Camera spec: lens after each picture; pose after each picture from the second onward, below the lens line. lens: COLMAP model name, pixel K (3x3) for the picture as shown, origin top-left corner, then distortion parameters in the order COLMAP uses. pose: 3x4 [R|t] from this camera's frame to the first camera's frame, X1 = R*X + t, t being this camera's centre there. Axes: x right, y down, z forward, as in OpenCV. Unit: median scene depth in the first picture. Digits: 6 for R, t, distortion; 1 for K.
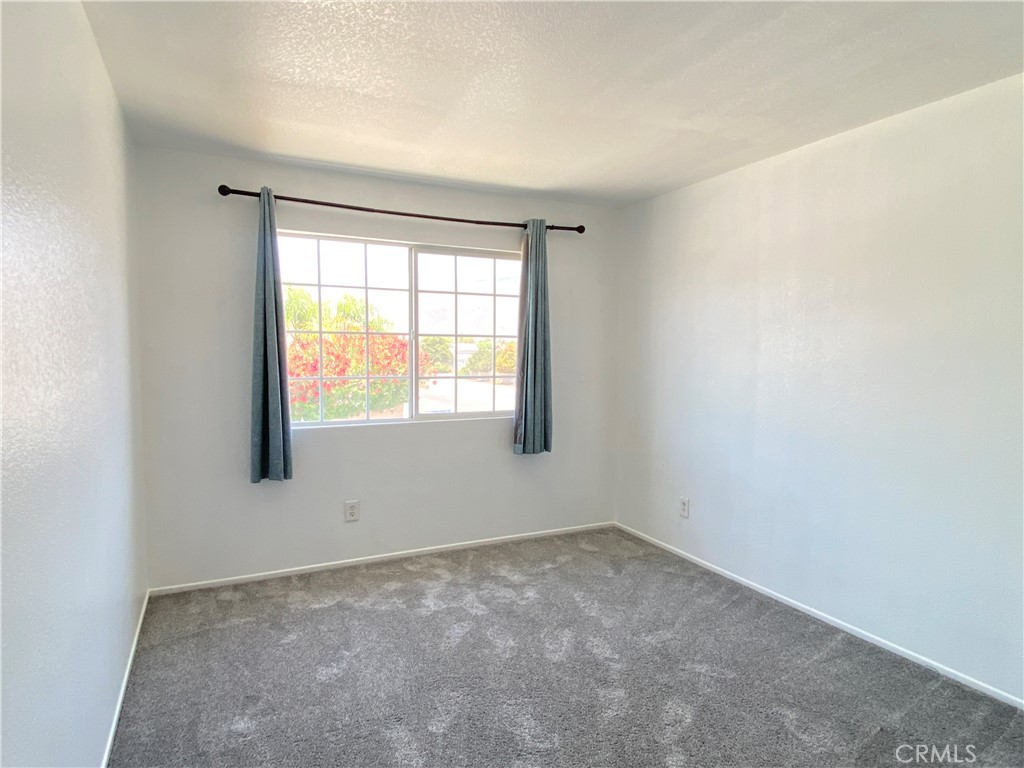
lens RADIAL K [[627.0, 0, 512.0], [0, 627.0, 384.0], [0, 0, 1]] dist [0.002265, 0.000814]
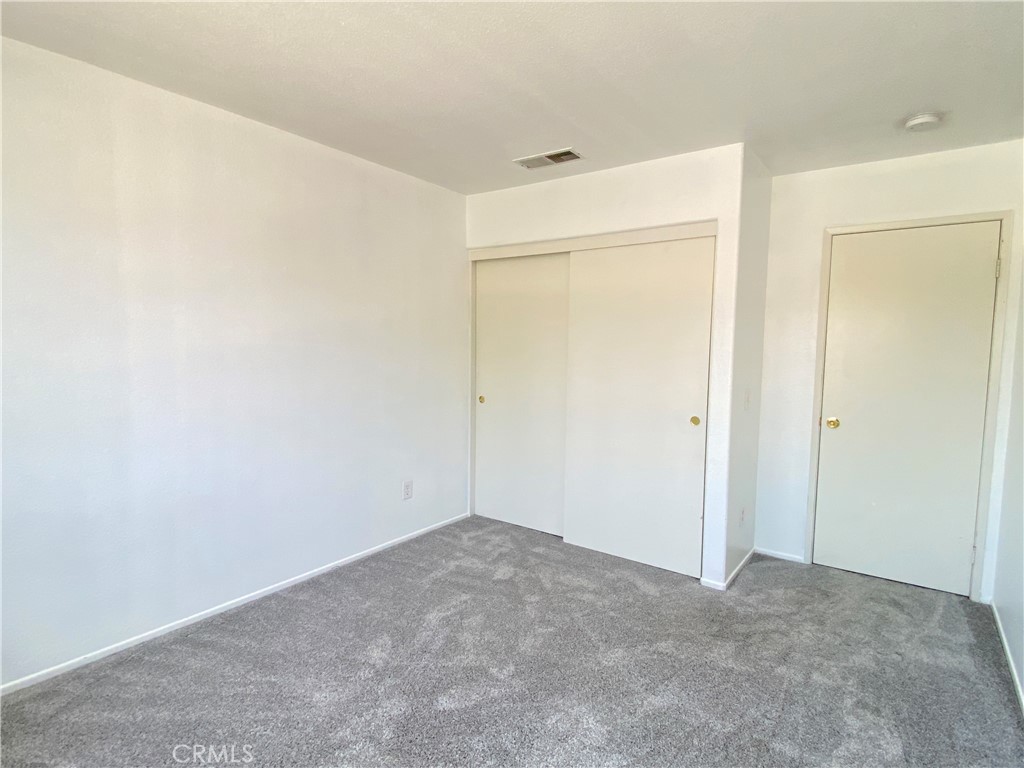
lens RADIAL K [[545.5, 0, 512.0], [0, 545.5, 384.0], [0, 0, 1]] dist [0.000866, 0.000136]
pose [[-0.467012, -0.078003, 0.880804, -0.459175], [0.038682, 0.993346, 0.108479, -0.044588], [-0.883404, 0.084732, -0.460887, 1.065215]]
